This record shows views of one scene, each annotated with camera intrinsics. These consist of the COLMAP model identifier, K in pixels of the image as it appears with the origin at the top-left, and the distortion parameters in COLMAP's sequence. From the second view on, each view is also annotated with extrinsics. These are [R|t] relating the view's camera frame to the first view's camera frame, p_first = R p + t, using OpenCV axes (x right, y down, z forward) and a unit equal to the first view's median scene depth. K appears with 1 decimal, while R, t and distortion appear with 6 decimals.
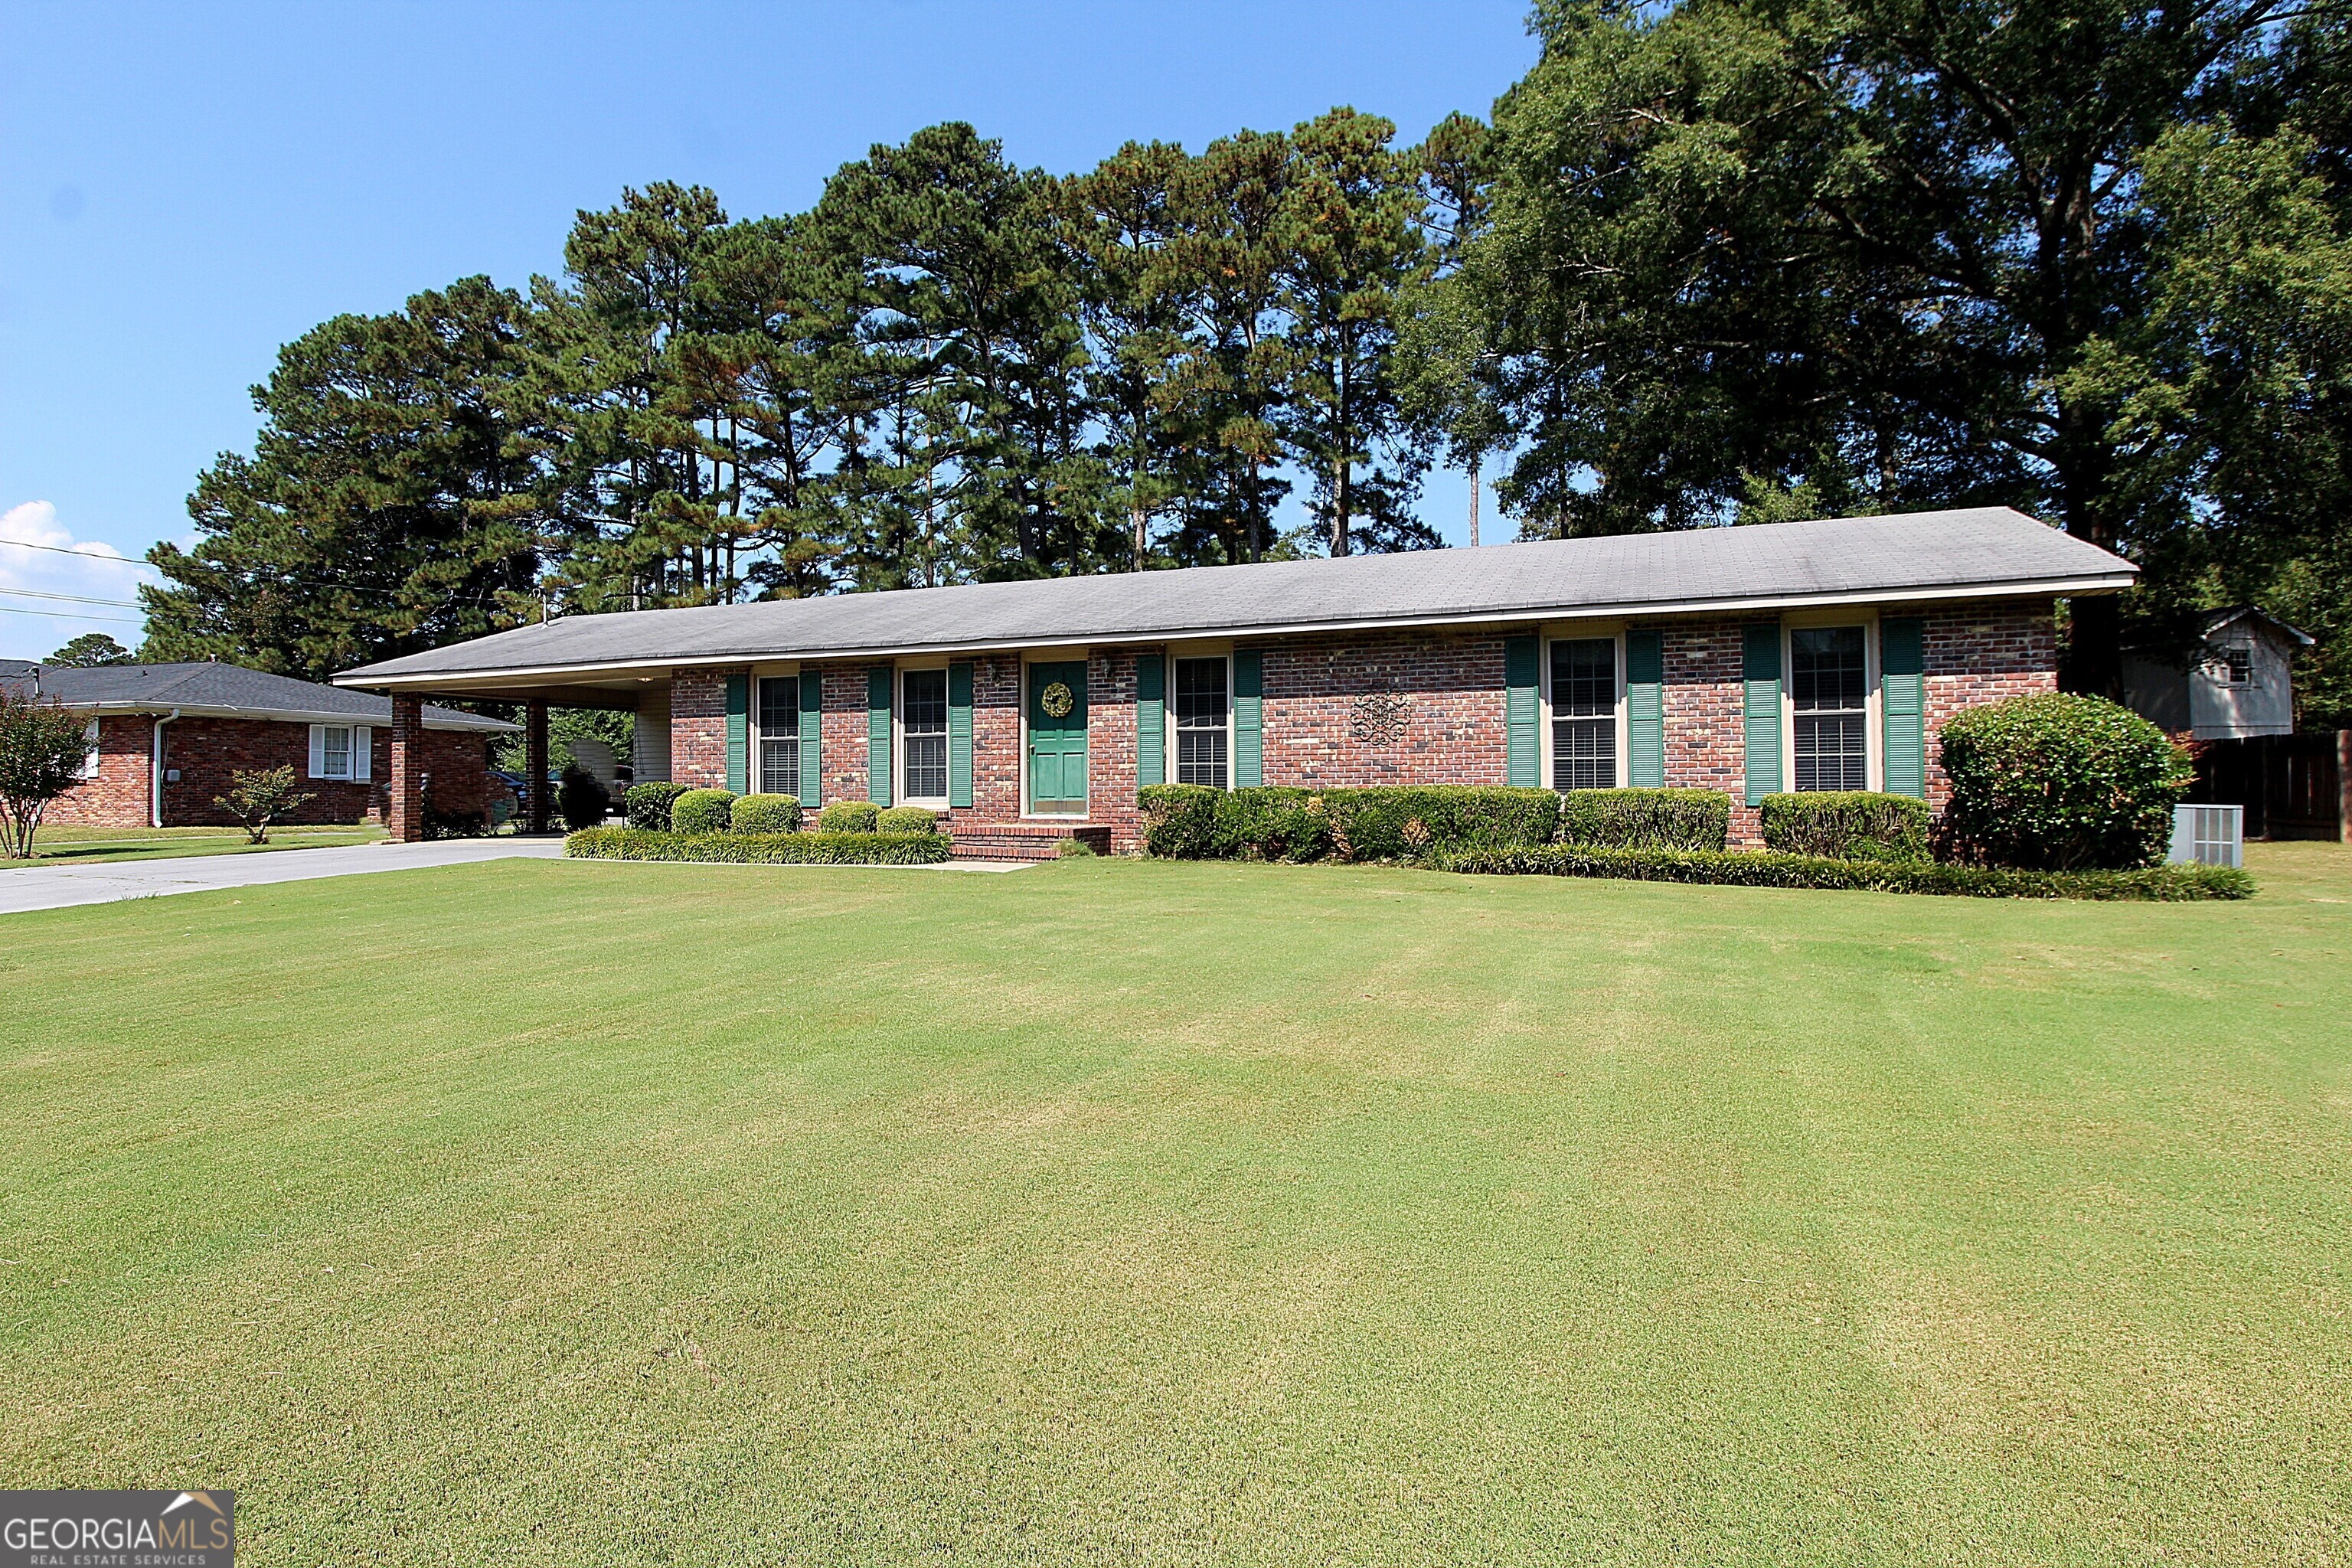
lens RADIAL K [[1180.1, 0, 945.6], [0, 1180.1, 809.4], [0, 0, 1]] dist [-0.000617, 0.000884]
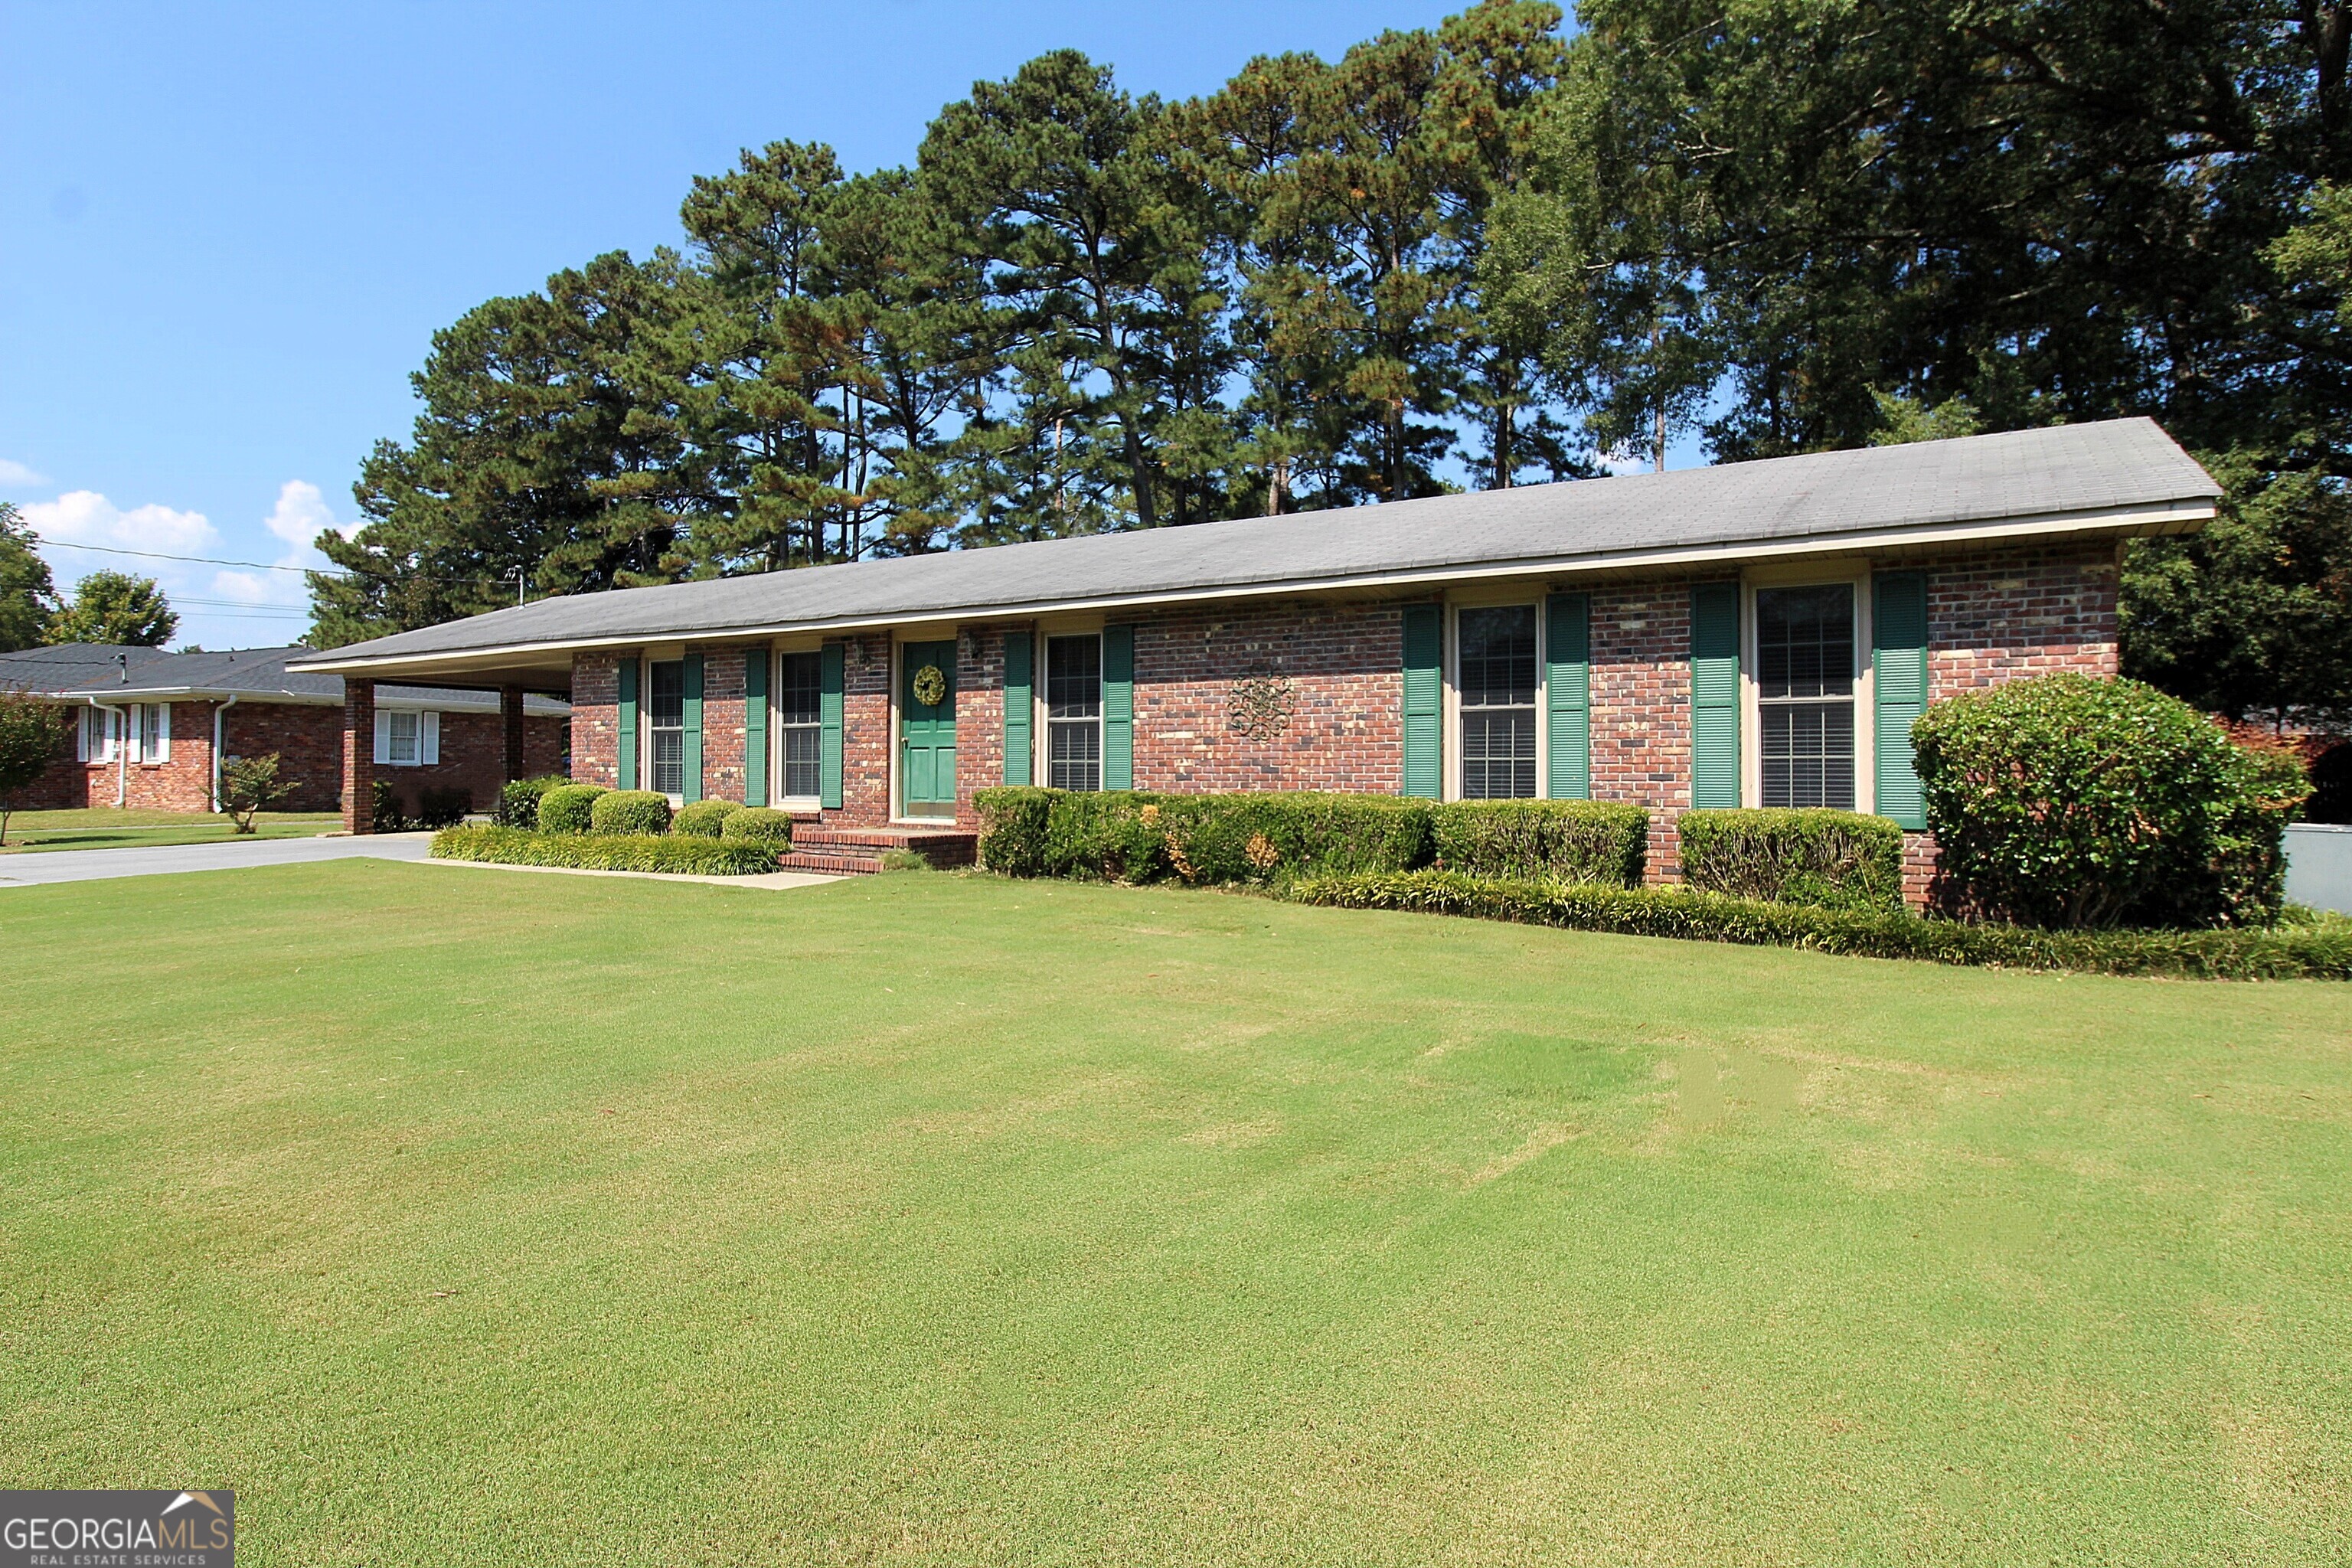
lens RADIAL K [[1183.7, 0, 1176.0], [0, 1183.7, 784.0], [0, 0, 1]] dist [0.012021, -0.009370]
pose [[0.988066, 0.008356, -0.153804, 0.294158], [-0.008435, 0.999964, 0.000136, -0.016343], [0.153800, 0.001163, 0.988101, 0.125057]]
